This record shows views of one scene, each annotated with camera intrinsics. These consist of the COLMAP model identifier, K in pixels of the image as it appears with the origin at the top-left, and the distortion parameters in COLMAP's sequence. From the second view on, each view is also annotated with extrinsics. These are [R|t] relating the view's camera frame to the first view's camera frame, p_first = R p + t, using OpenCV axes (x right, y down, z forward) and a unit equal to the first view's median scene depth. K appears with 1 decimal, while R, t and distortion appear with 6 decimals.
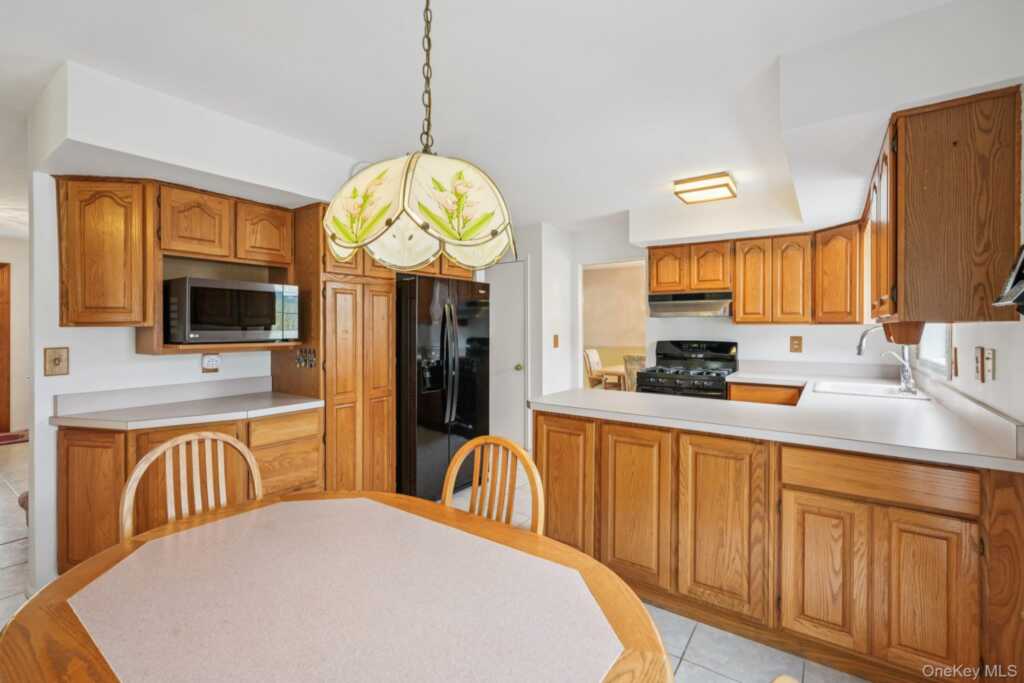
lens RADIAL K [[450.6, 0, 513.7], [0, 450.6, 327.5], [0, 0, 1]] dist [-0.011909, 0.003448]
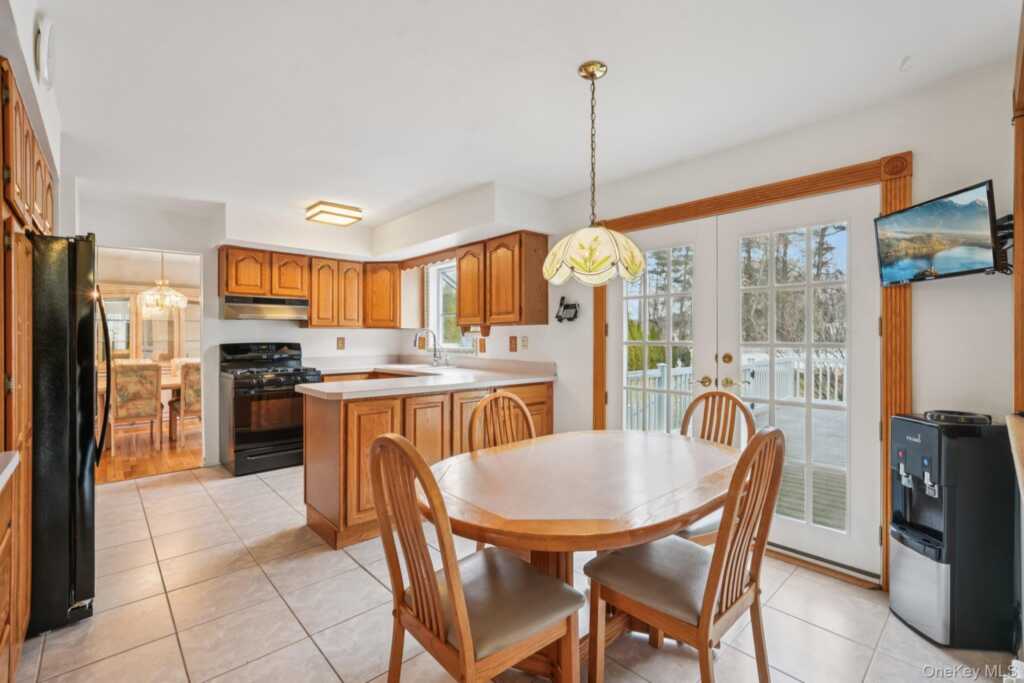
lens RADIAL K [[450.6, 0, 509.5], [0, 450.6, 339.3], [0, 0, 1]] dist [-0.011909, 0.003448]
pose [[0.217231, -0.007312, 0.976093, -0.614738], [0.002398, 0.999973, 0.006957, 0.019027], [-0.976117, 0.000829, 0.217242, 0.252826]]
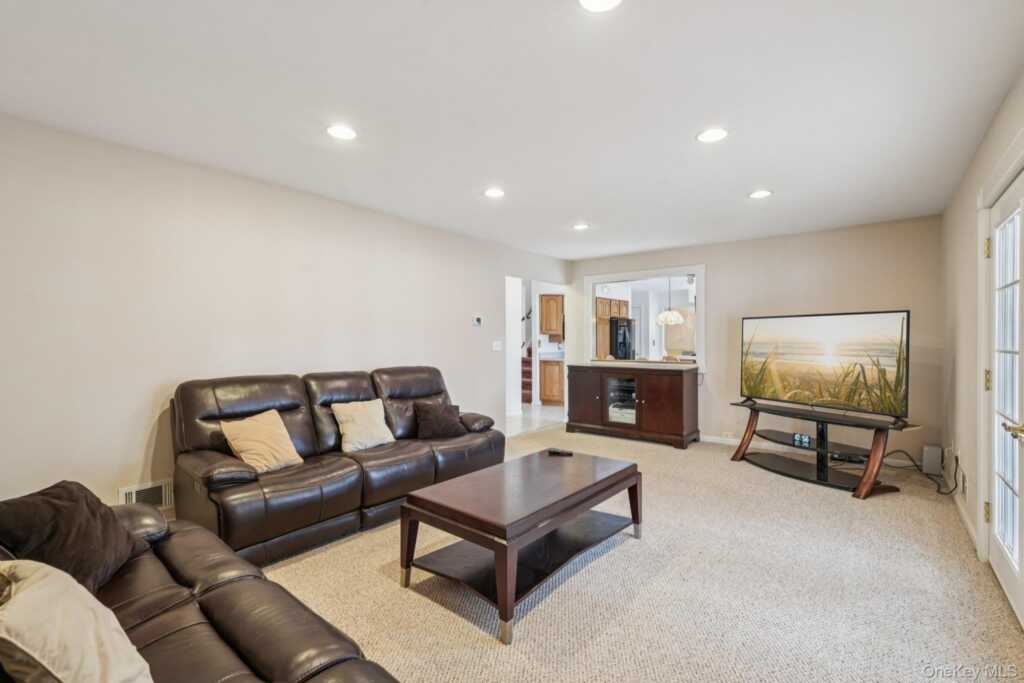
lens RADIAL K [[450.6, 0, 512.0], [0, 450.6, 344.1], [0, 0, 1]] dist [-0.011909, 0.003448]
pose [[0.997424, 0.001818, -0.071703, -0.653966], [-0.002128, 0.999989, -0.004259, 0.064387], [0.071695, 0.004400, 0.997417, -1.912292]]
